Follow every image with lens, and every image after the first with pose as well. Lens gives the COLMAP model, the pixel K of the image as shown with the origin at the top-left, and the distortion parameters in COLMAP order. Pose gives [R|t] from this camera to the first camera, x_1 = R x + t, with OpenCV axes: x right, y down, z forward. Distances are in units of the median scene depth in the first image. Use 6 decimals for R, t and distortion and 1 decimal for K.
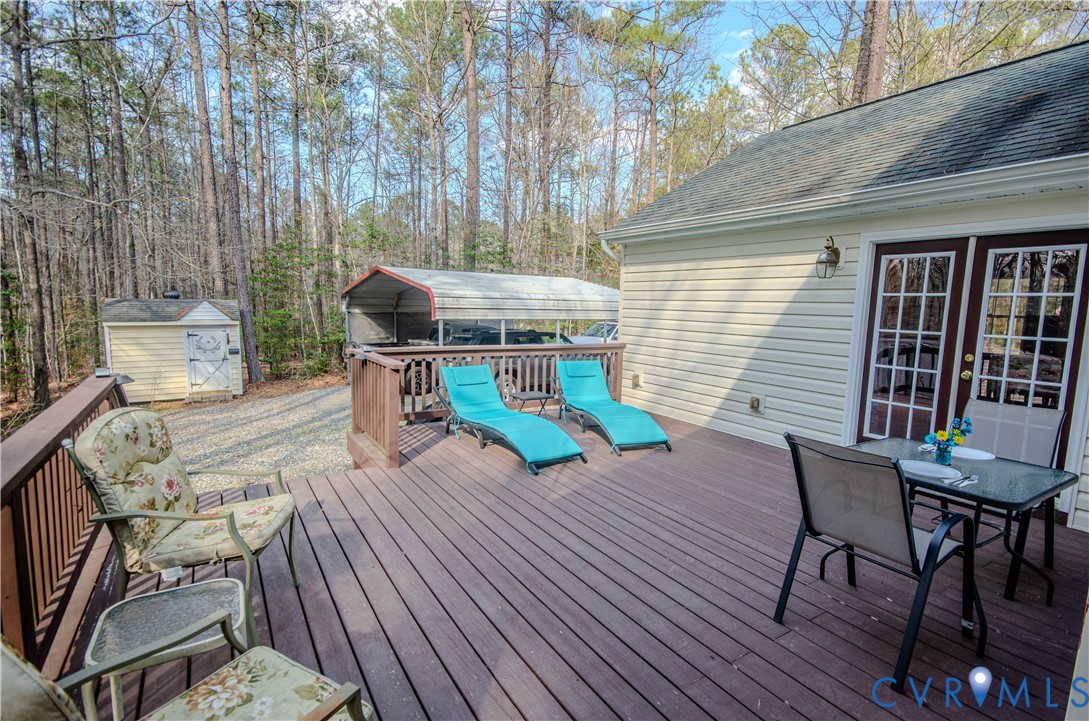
lens RADIAL K [[523.3, 0, 549.9], [0, 523.3, 361.8], [0, 0, 1]] dist [0.012703, 0.000220]
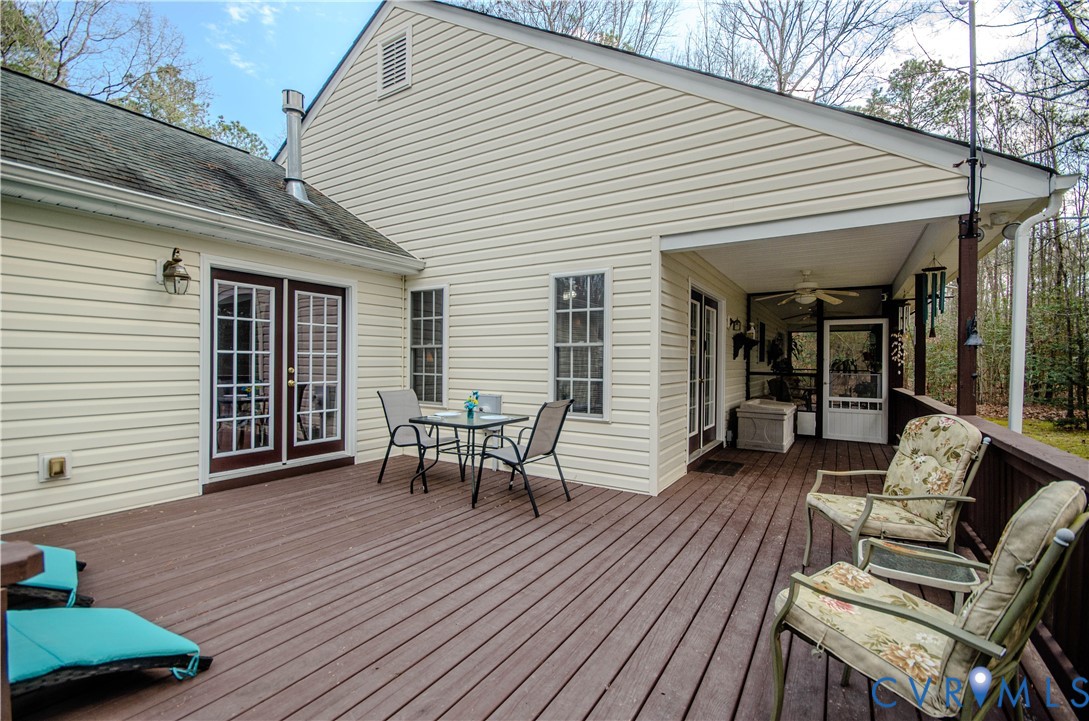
lens RADIAL K [[477.9, 0, 548.0], [0, 477.9, 363.0], [0, 0, 1]] dist [-0.000166, -0.000690]
pose [[-0.434427, -0.037098, 0.899943, -0.575901], [0.075833, 0.994097, 0.077587, -0.070814], [-0.897509, 0.101951, -0.429049, 0.953935]]
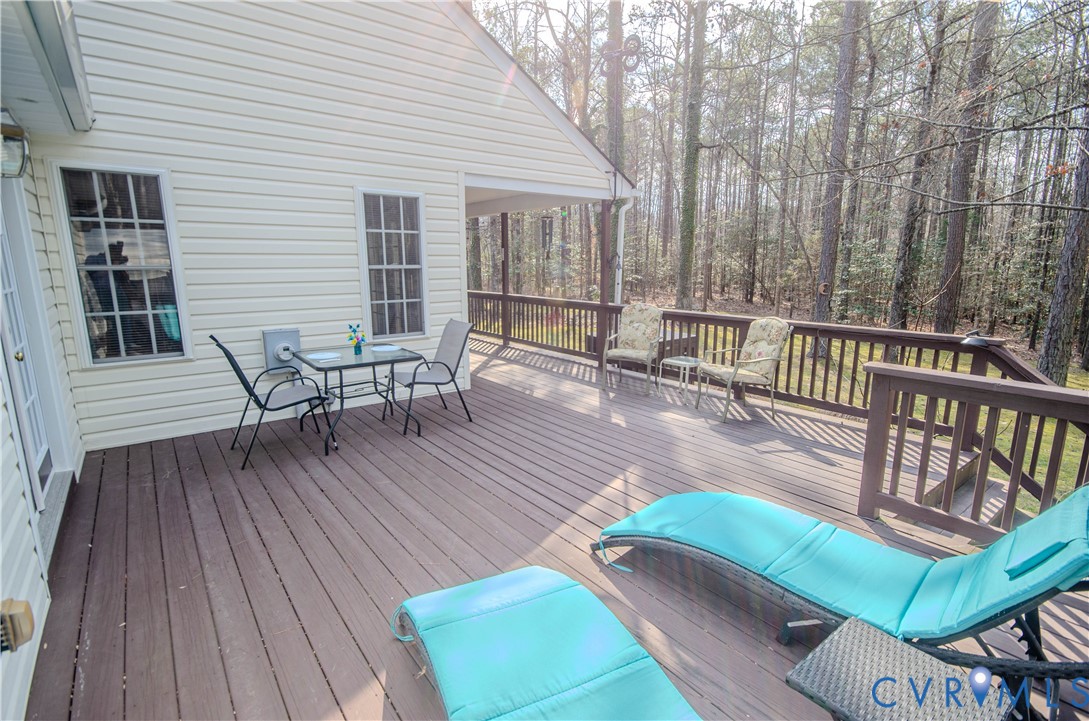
lens RADIAL K [[523.3, 0, 549.9], [0, 523.3, 361.8], [0, 0, 1]] dist [0.012703, 0.000220]
pose [[-0.995173, -0.014097, -0.097115, 0.198891], [-0.042390, 0.954288, 0.295869, -0.195865], [0.088504, 0.298557, -0.950279, 1.721991]]
